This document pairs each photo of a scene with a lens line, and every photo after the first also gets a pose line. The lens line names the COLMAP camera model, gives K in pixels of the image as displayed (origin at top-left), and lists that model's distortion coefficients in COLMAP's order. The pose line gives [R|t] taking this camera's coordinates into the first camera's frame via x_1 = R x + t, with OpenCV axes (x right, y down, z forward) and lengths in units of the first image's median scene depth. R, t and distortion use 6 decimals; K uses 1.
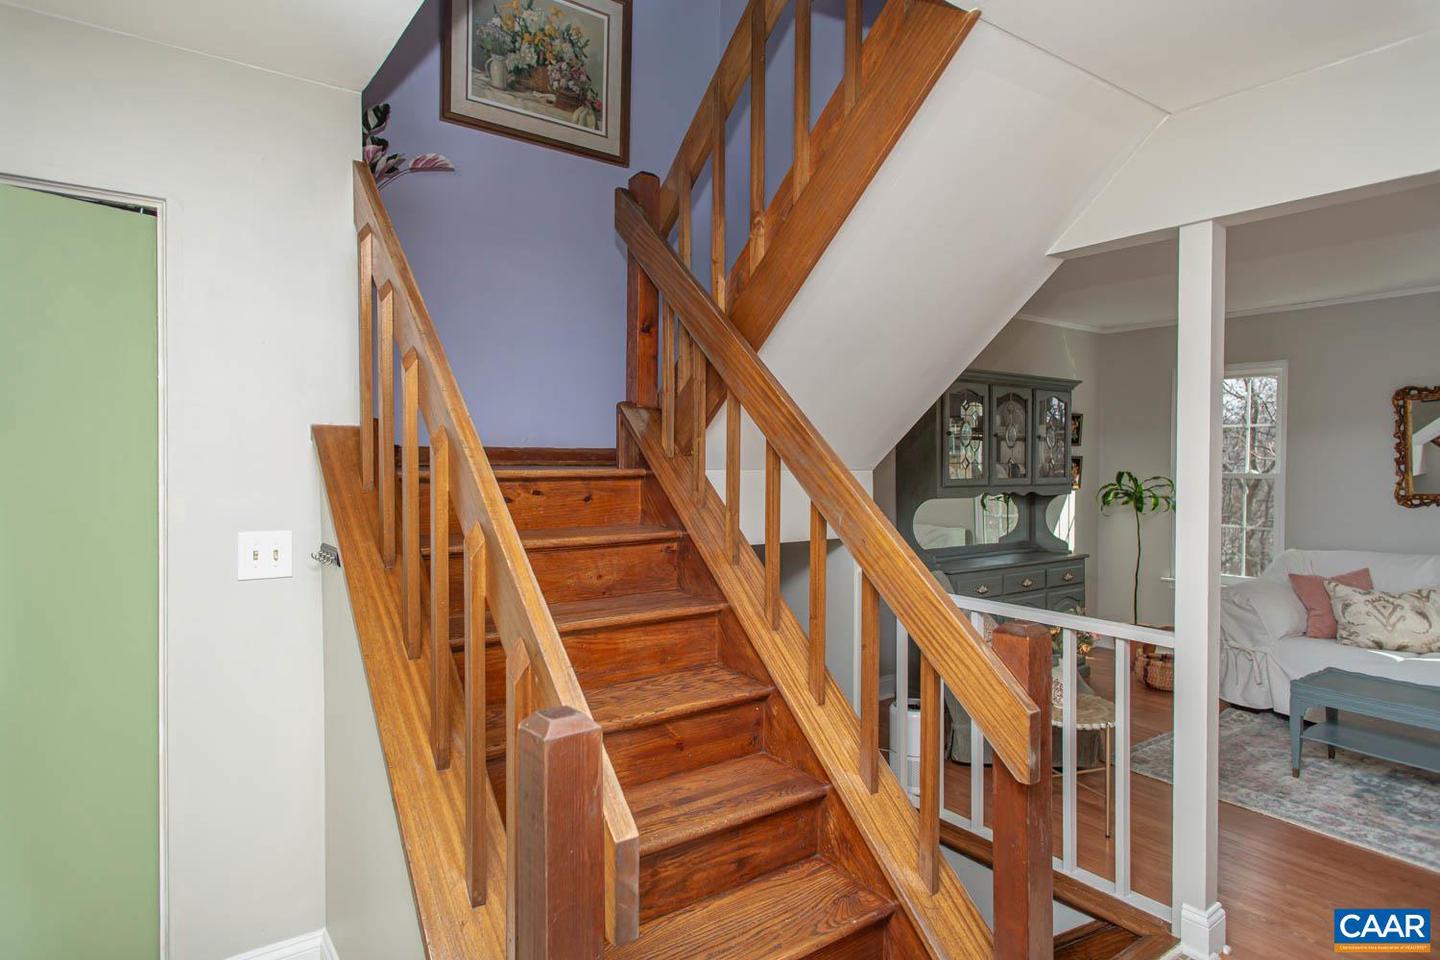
lens RADIAL K [[804.7, 0, 716.7], [0, 804.7, 472.3], [0, 0, 1]] dist [0.031423, -0.001069]
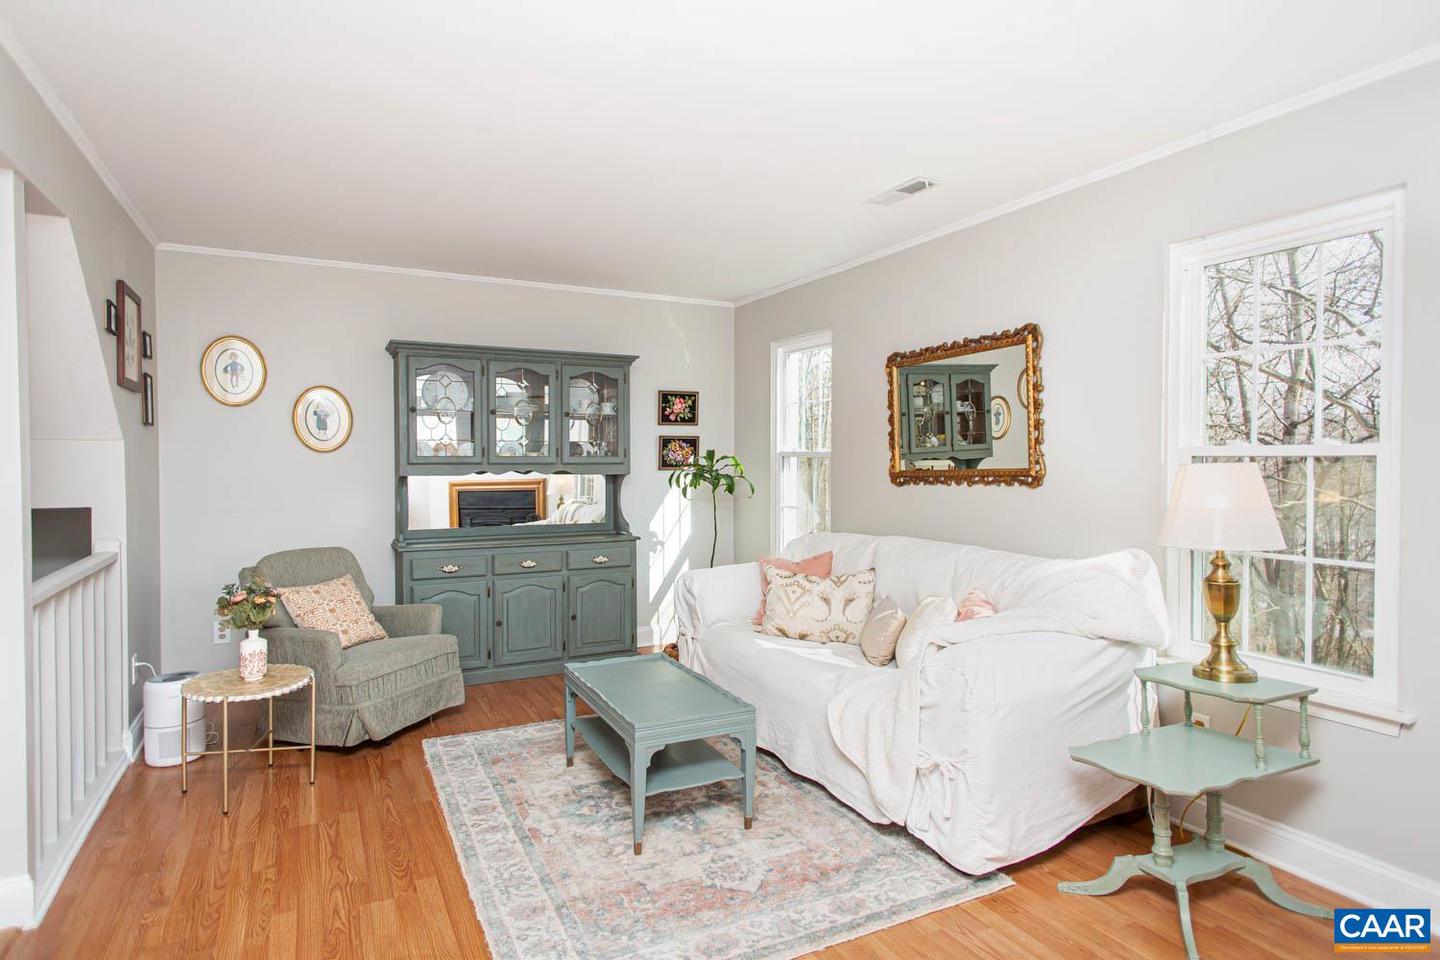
lens RADIAL K [[804.7, 0, 716.7], [0, 804.7, 472.3], [0, 0, 1]] dist [0.031423, -0.001069]
pose [[0.988254, 0.000434, -0.152823, 0.785019], [0.000156, 0.999993, 0.003852, 0.024253], [0.152823, -0.003830, 0.988246, 0.088343]]
